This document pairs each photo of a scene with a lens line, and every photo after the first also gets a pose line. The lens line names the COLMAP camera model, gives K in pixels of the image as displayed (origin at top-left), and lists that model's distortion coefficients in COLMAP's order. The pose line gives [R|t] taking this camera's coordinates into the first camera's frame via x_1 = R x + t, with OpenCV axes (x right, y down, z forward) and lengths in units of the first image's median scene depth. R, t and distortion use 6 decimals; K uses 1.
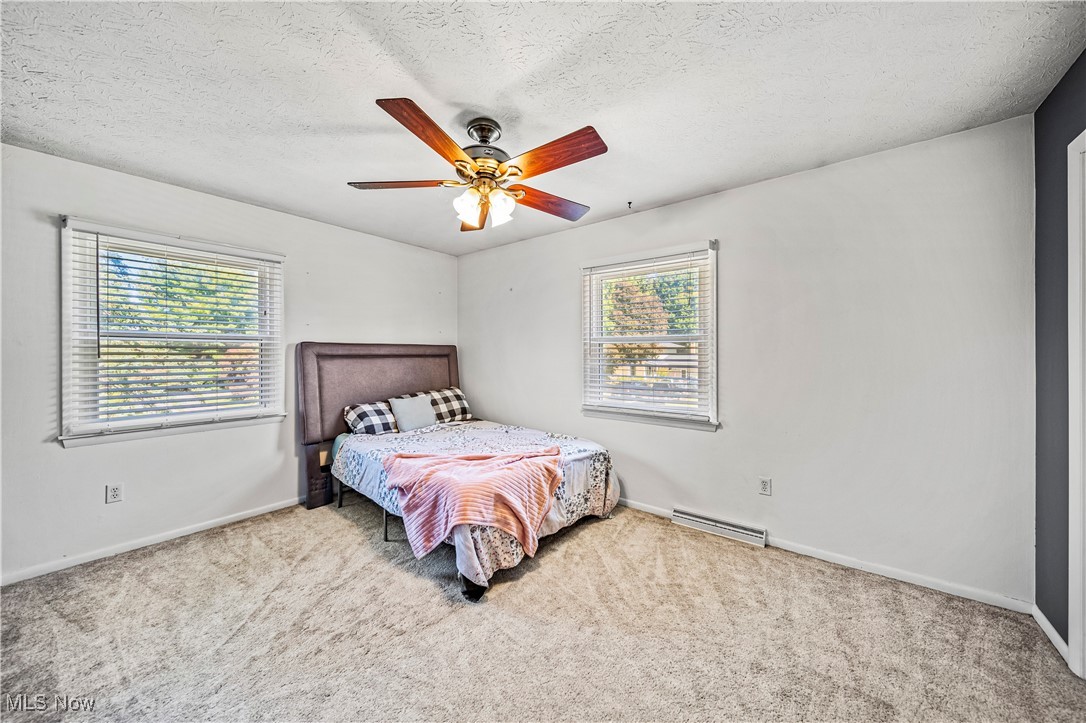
lens RADIAL K [[378.6, 0, 537.9], [0, 378.6, 352.6], [0, 0, 1]] dist [-0.001034, -0.000800]
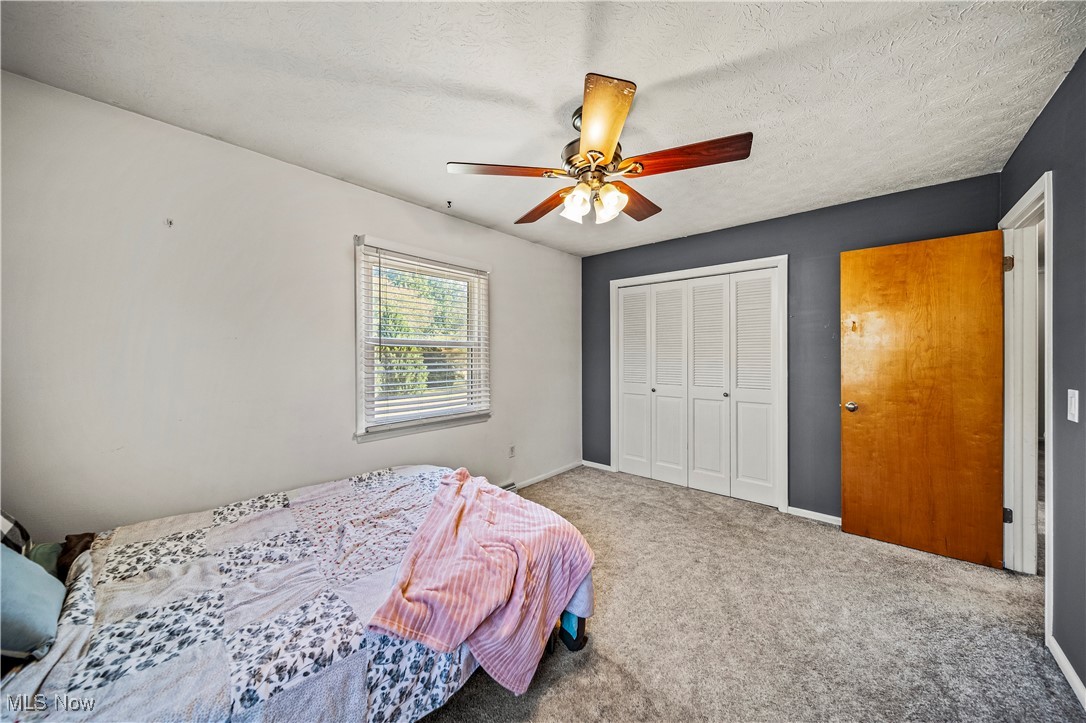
lens RADIAL K [[378.6, 0, 539.8], [0, 378.6, 355.9], [0, 0, 1]] dist [-0.001034, -0.000800]
pose [[0.055172, -0.006087, 0.998458, -0.886966], [-0.001574, 0.999980, 0.006183, -0.014573], [-0.998476, -0.001913, 0.055161, 0.890638]]
